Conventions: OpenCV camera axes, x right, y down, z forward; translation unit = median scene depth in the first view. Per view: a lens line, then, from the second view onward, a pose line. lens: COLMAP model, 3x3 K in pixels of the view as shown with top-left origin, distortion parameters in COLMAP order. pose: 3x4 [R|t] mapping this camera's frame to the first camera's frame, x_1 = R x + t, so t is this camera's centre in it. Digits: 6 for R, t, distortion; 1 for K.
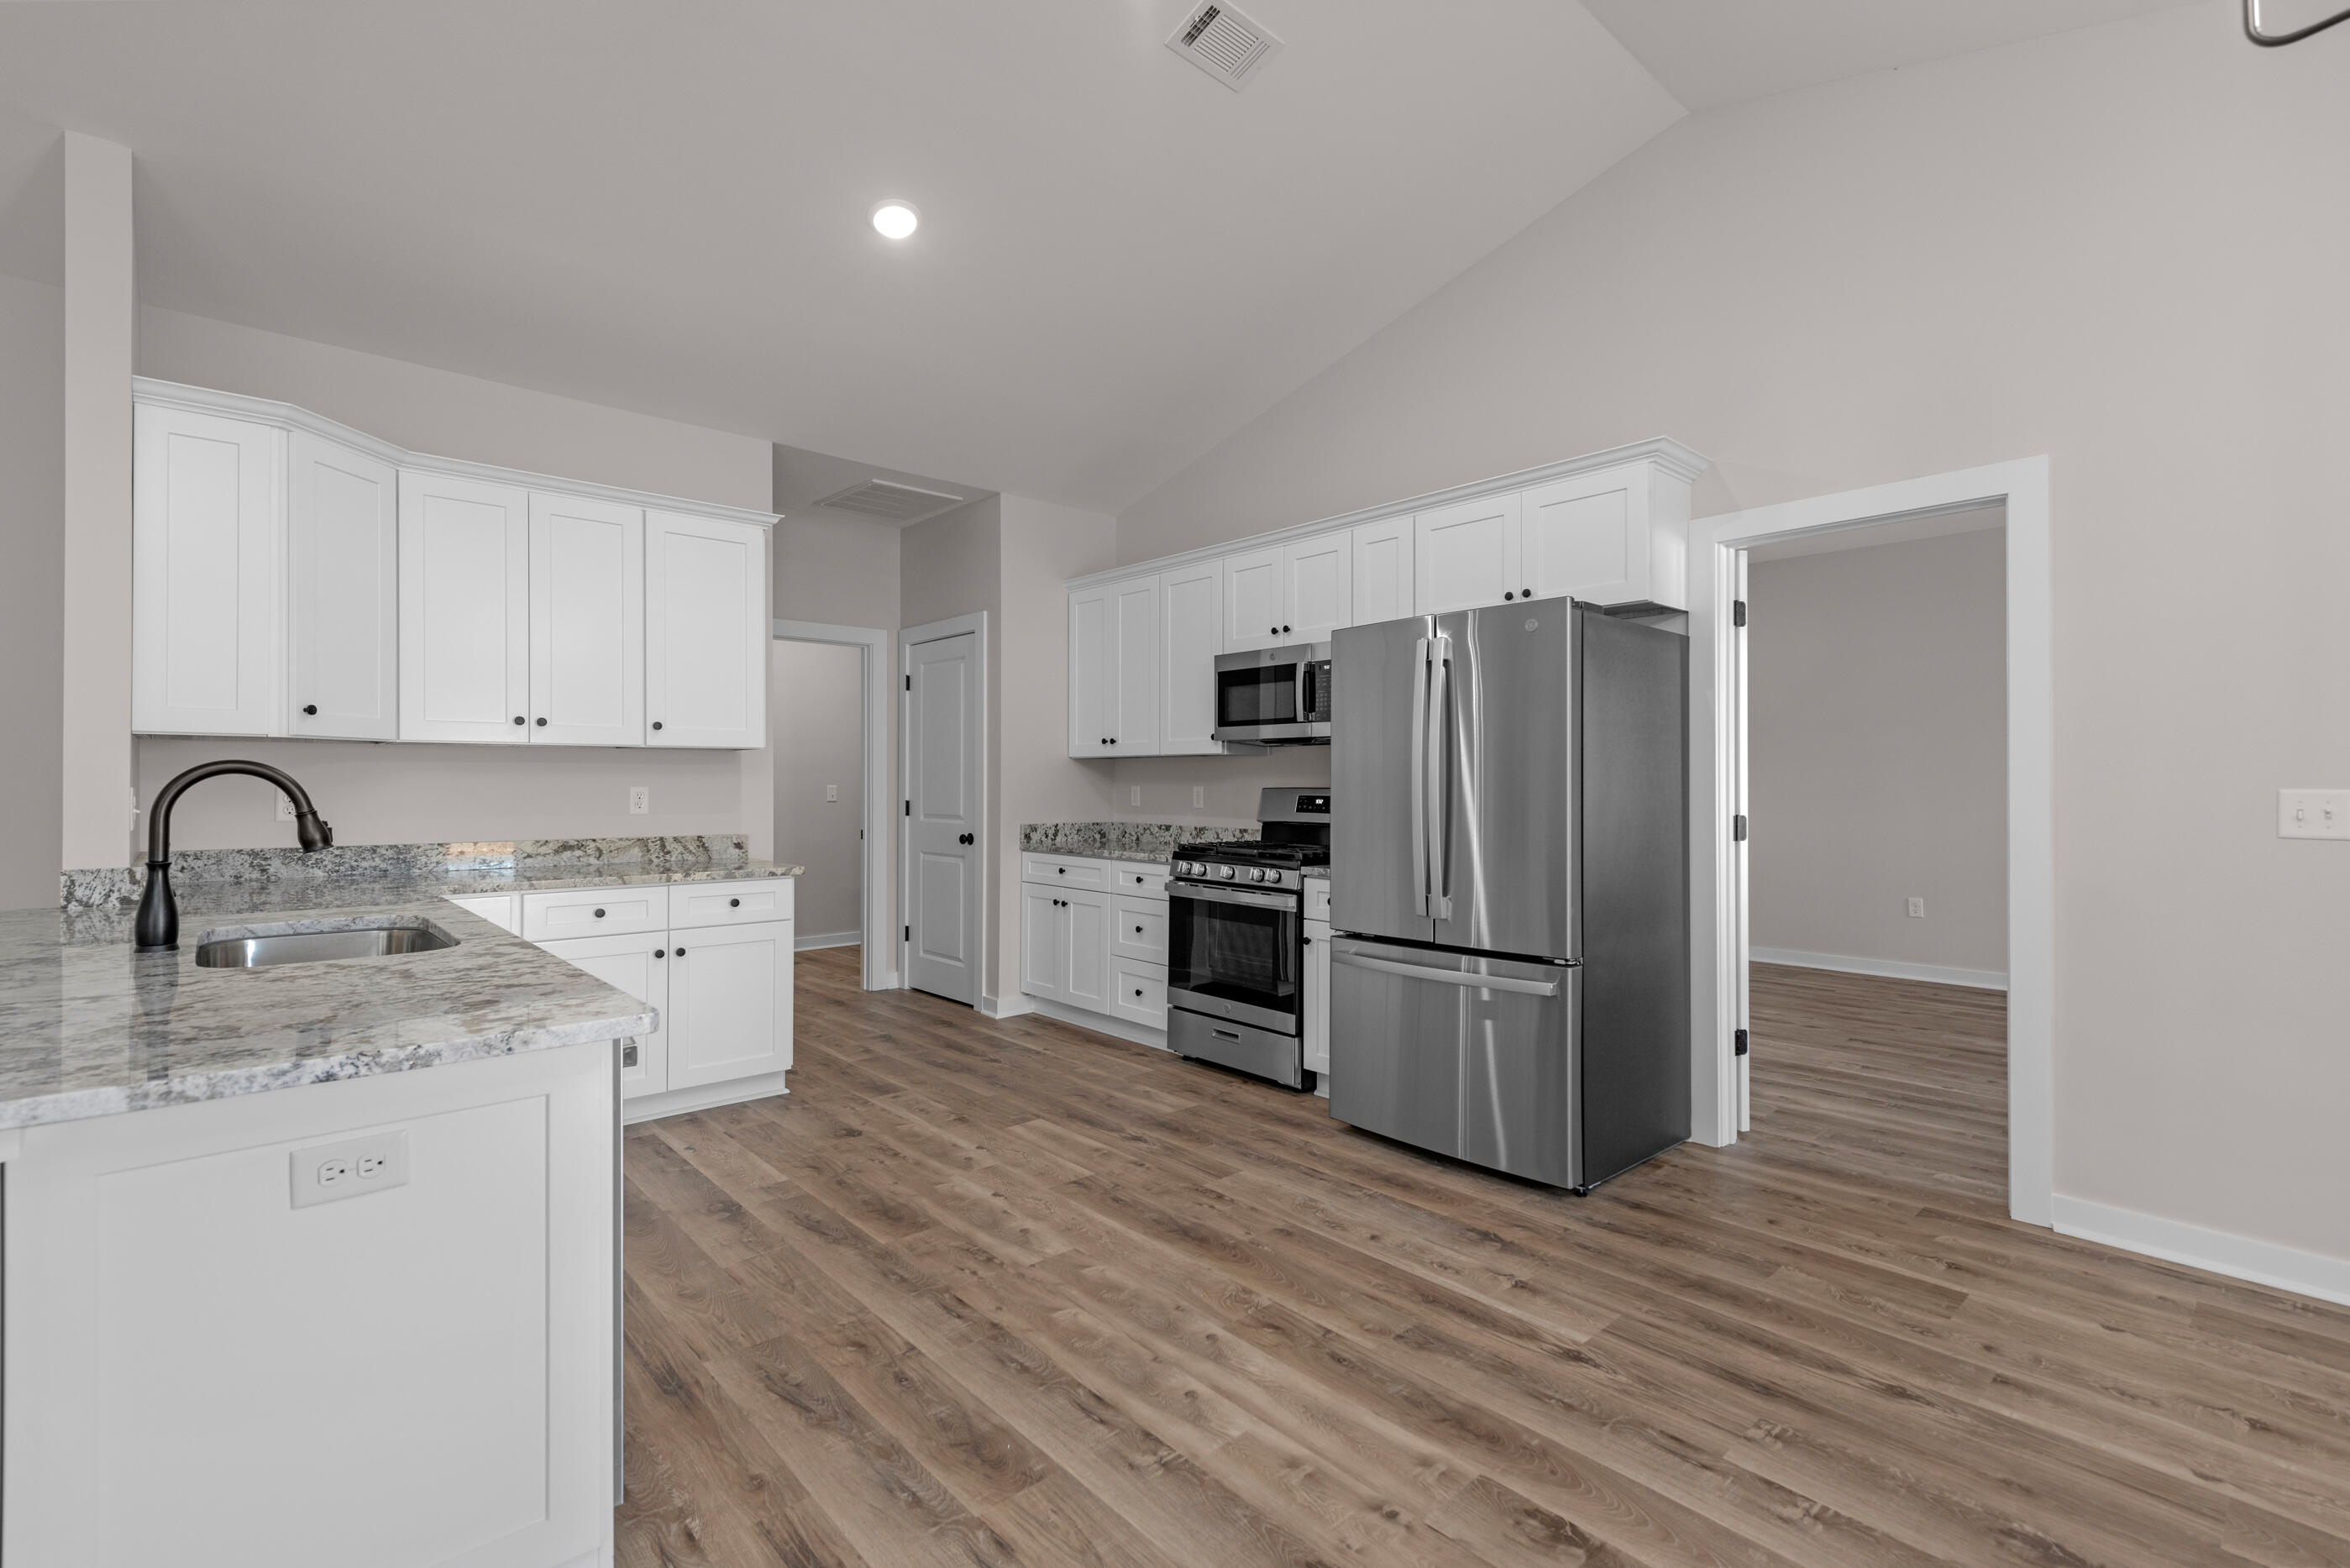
lens RADIAL K [[1052.7, 0, 1170.2], [0, 1052.7, 790.2], [0, 0, 1]] dist [0.009045, 0.000449]
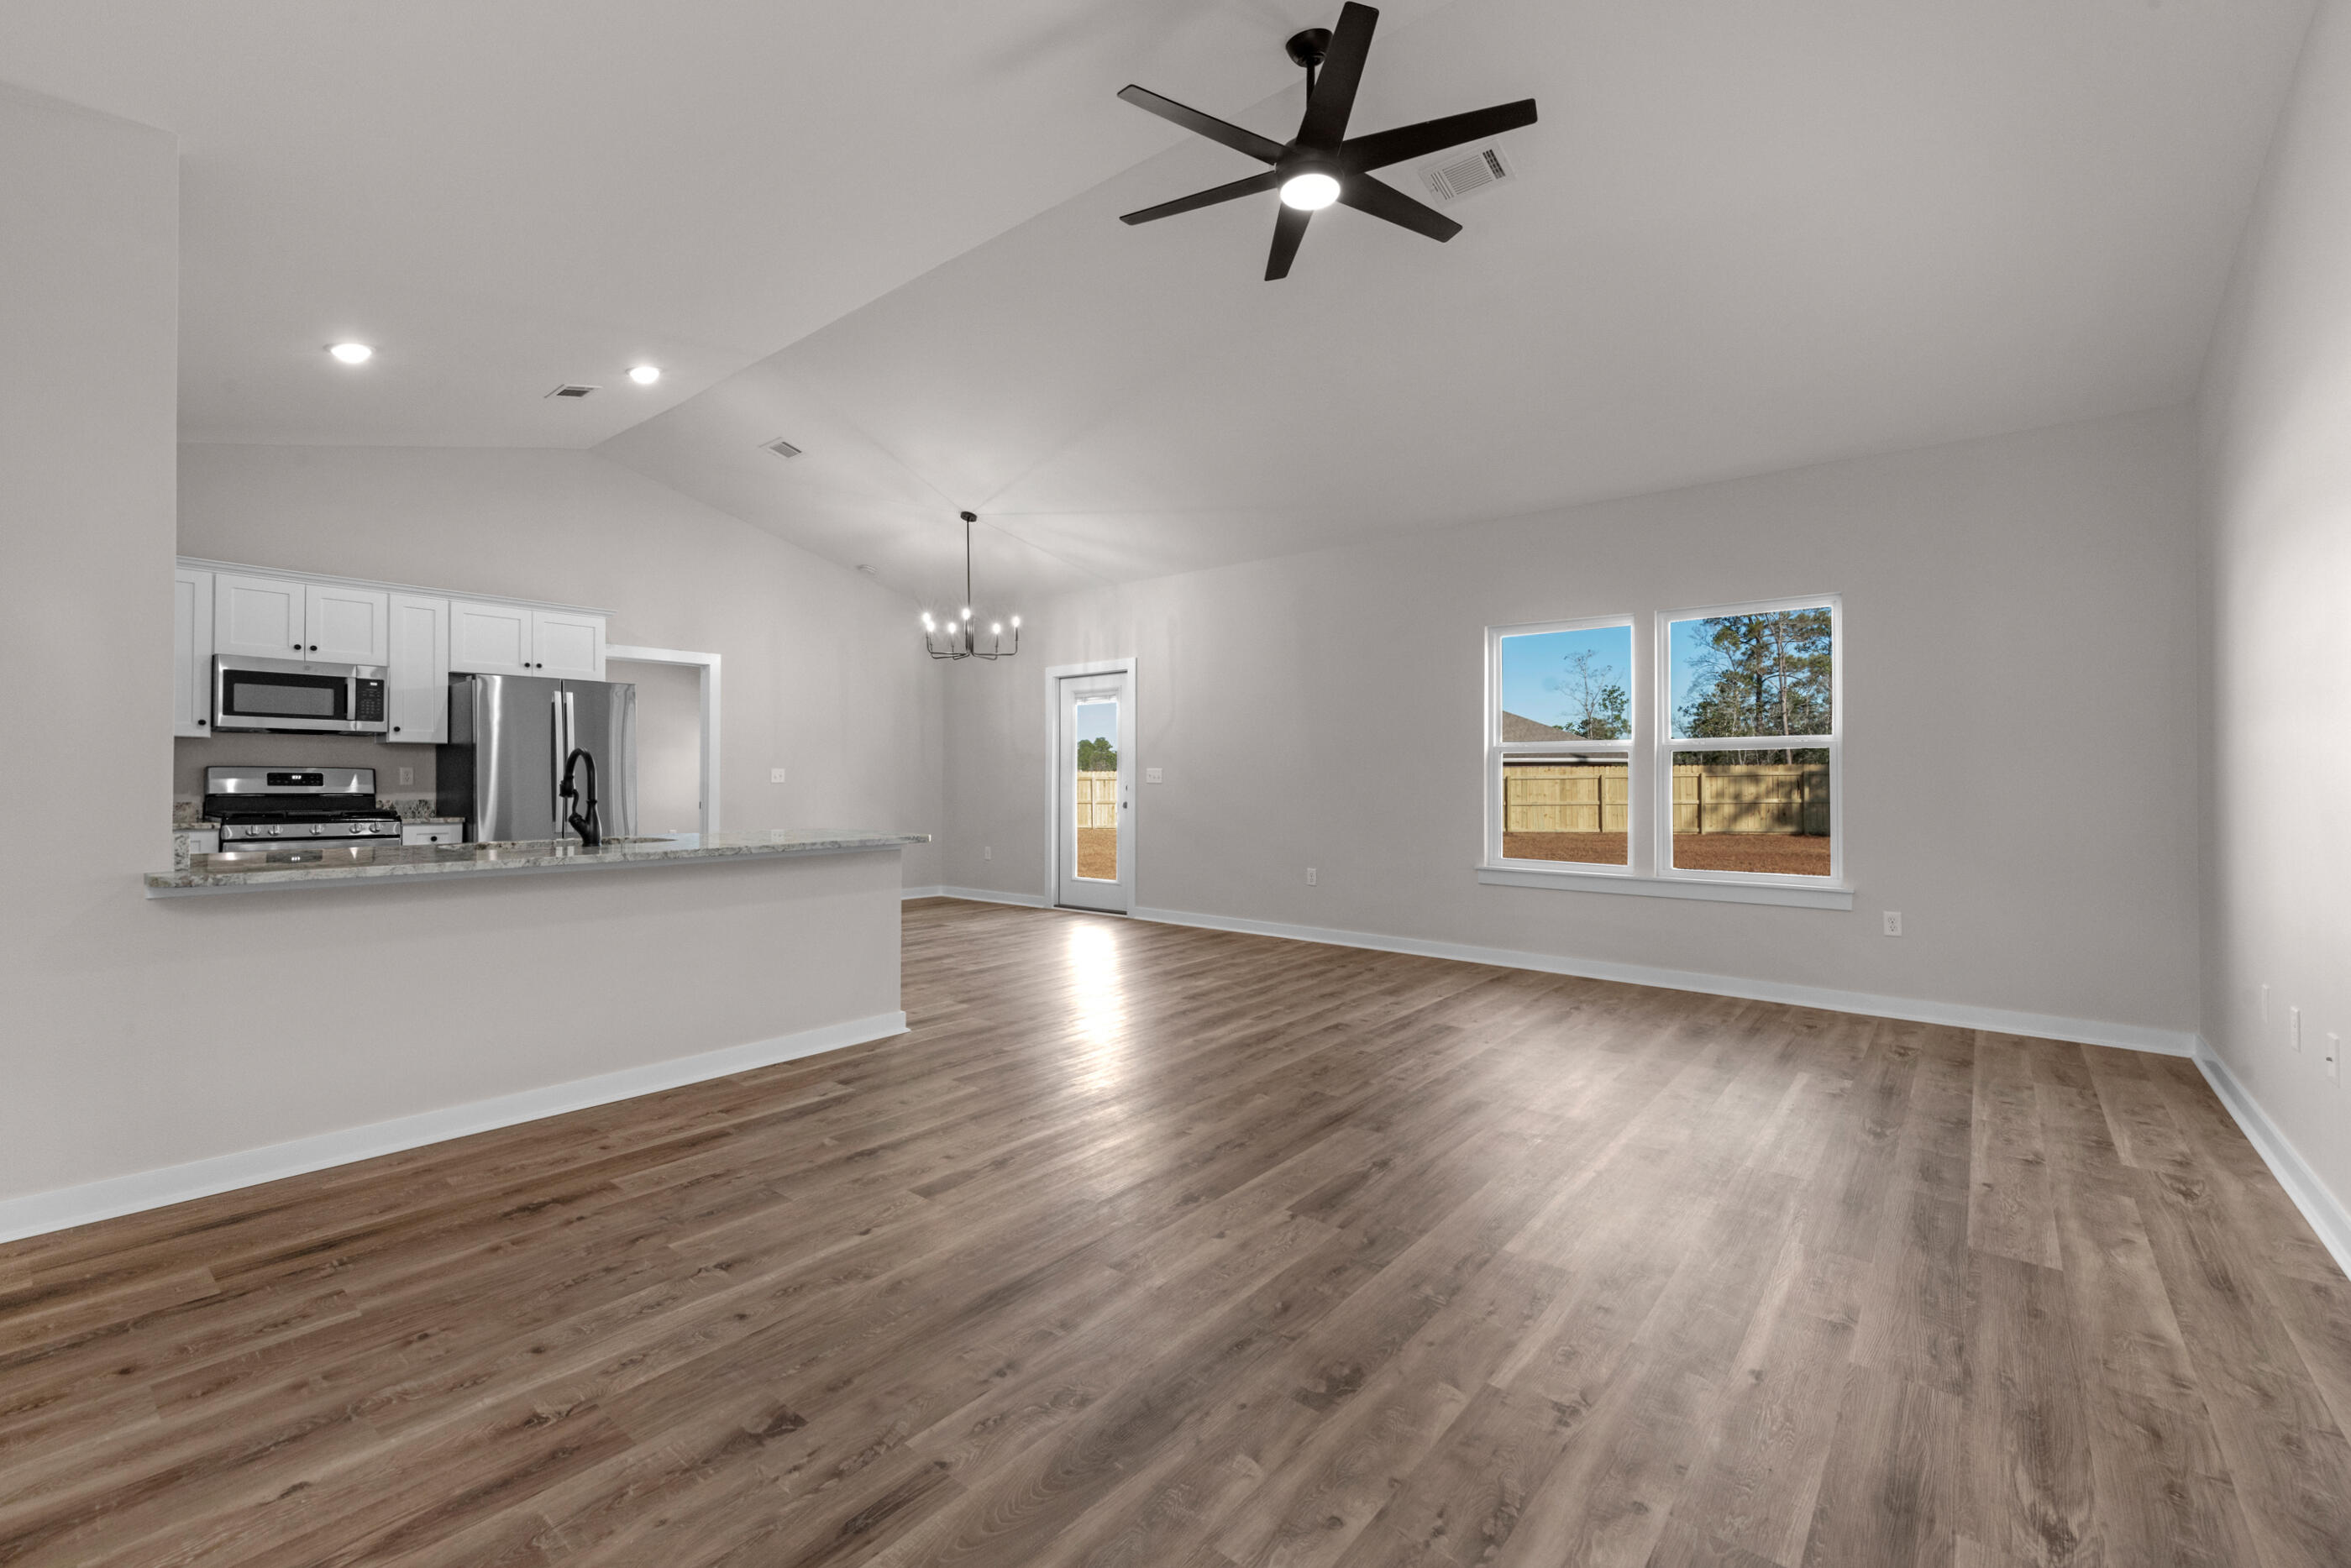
lens RADIAL K [[992.4, 0, 1181.9], [0, 992.4, 773.4], [0, 0, 1]] dist [0.001683, 0.000200]
pose [[-0.152474, 0.000976, 0.988307, -1.386887], [0.004622, 0.999989, -0.000275, 0.012551], [-0.988297, 0.004526, -0.152476, 0.108762]]
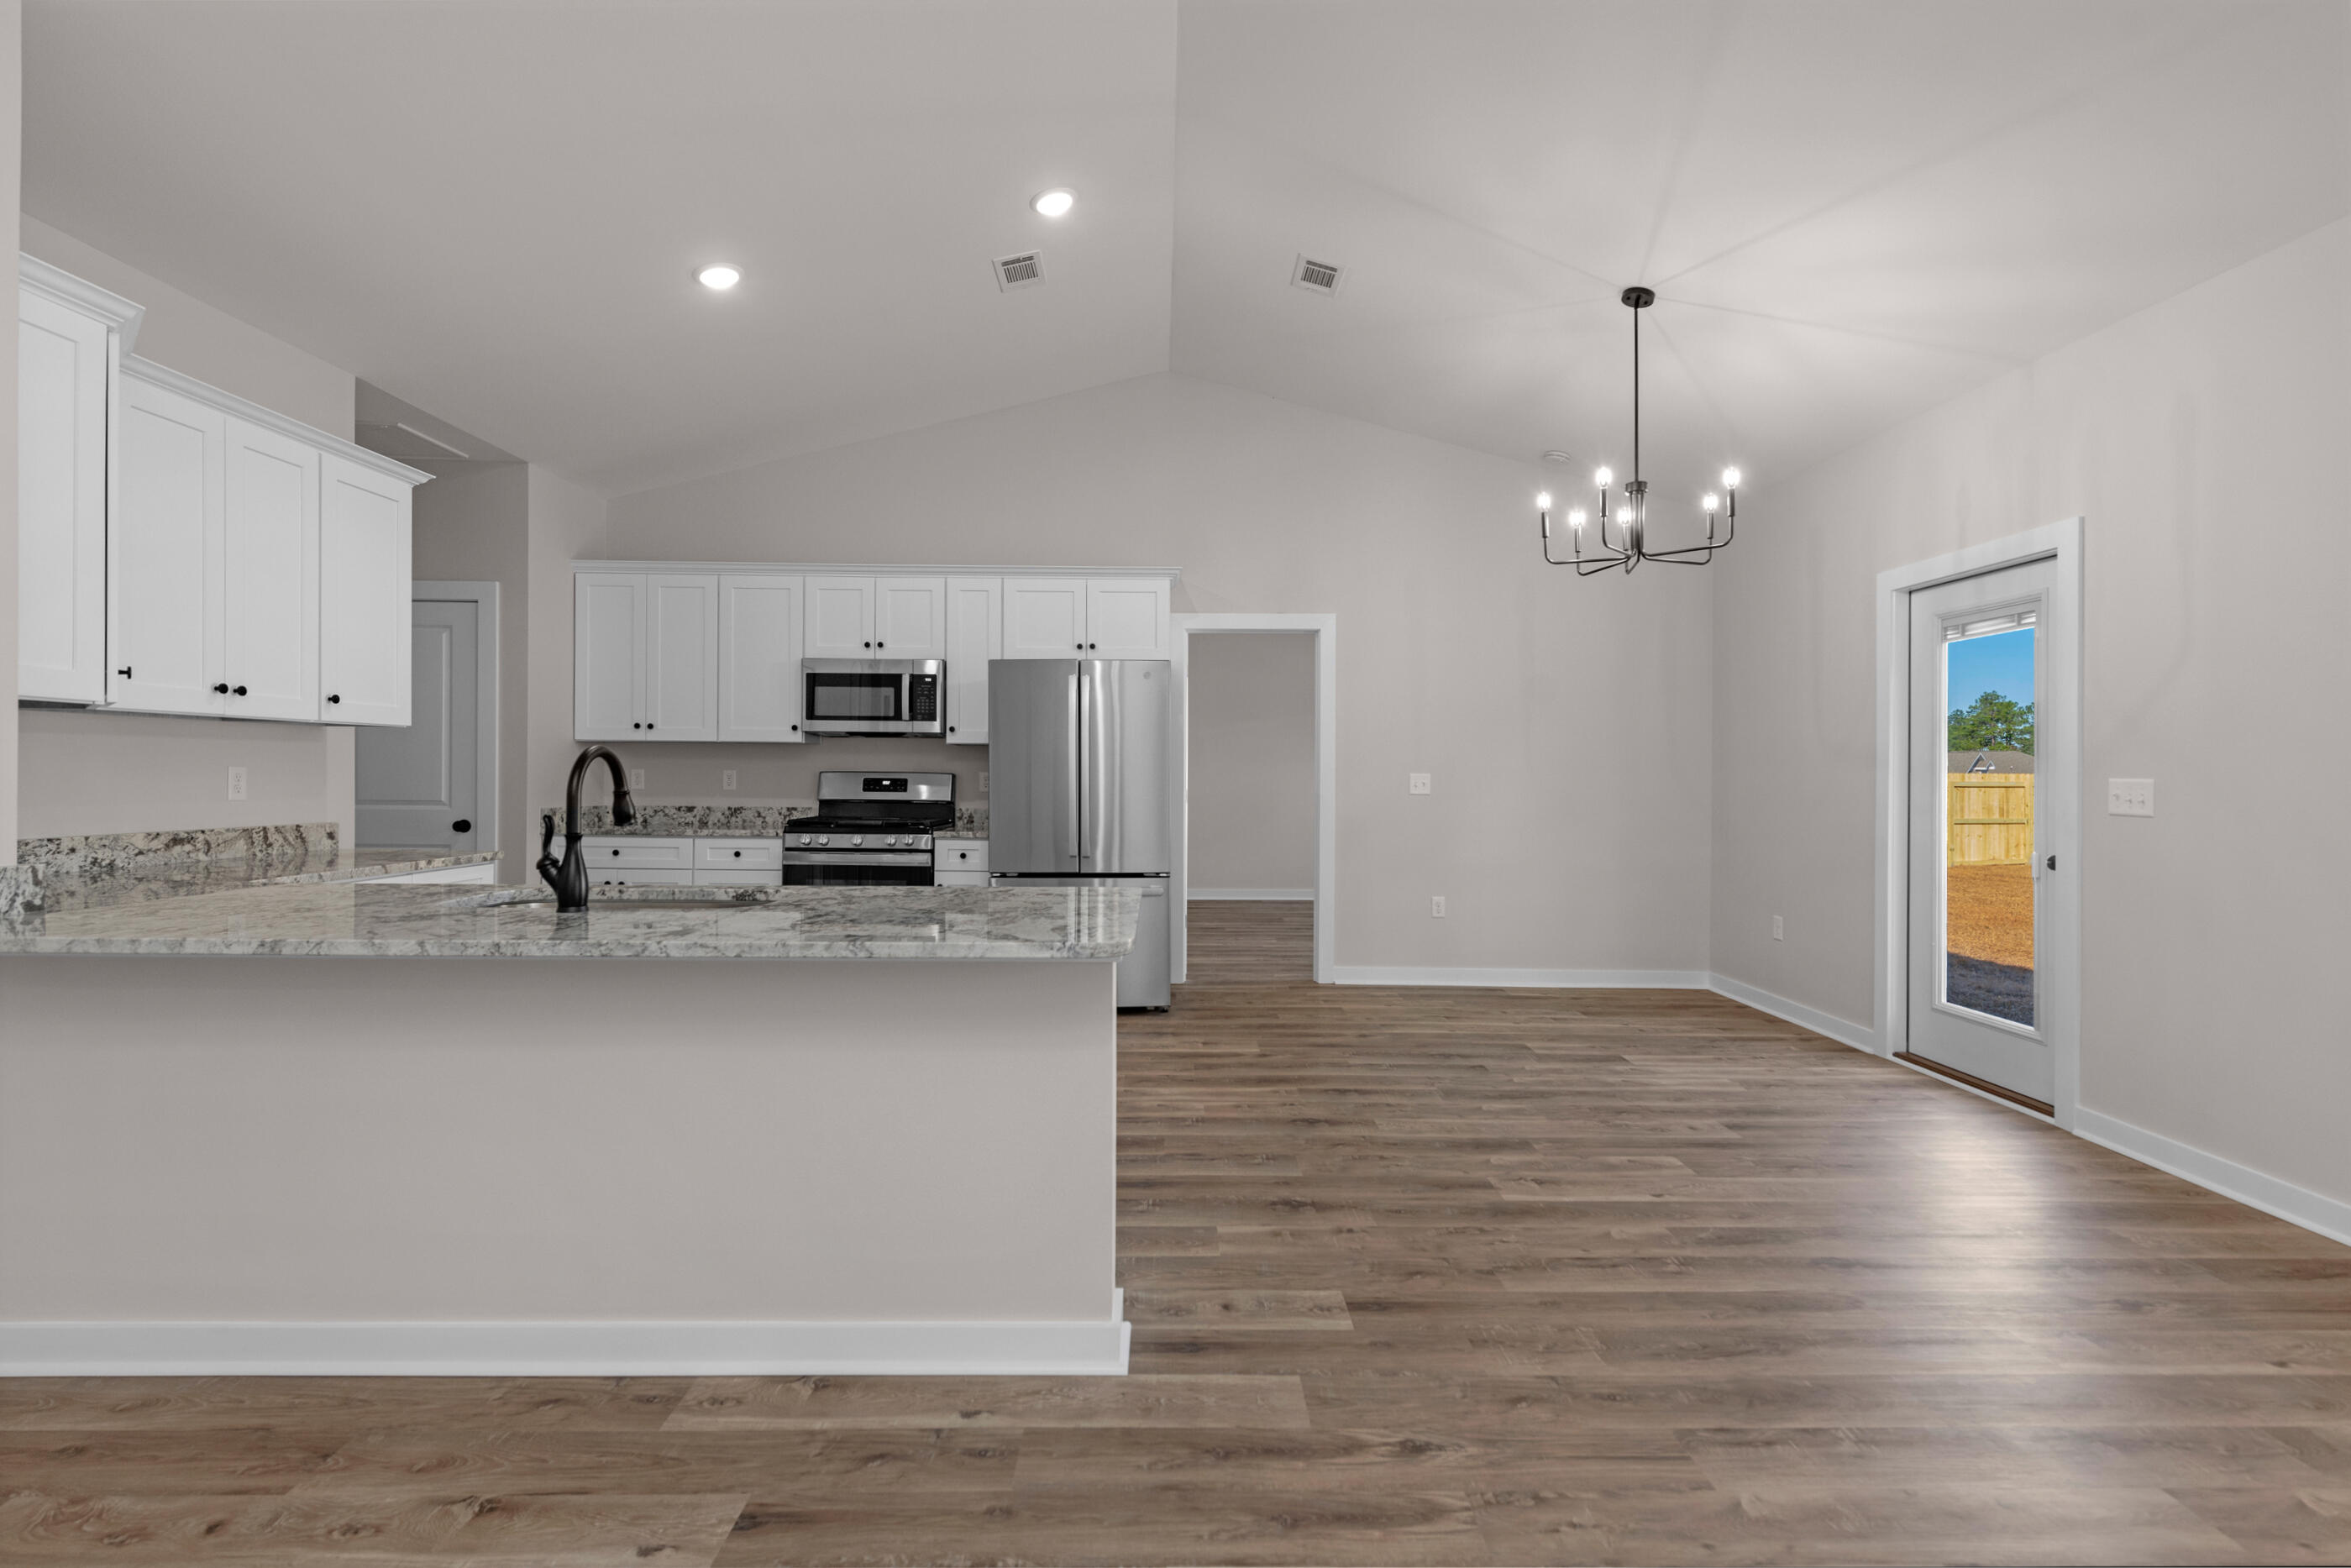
lens RADIAL K [[1085.2, 0, 1181.9], [0, 1085.2, 770.9], [0, 0, 1]] dist [0.005494, 0.000396]
pose [[0.662874, 0.004860, 0.748716, -0.656513], [-0.001744, 0.999986, -0.004947, 0.002726], [-0.748729, 0.001973, 0.662873, -0.129662]]
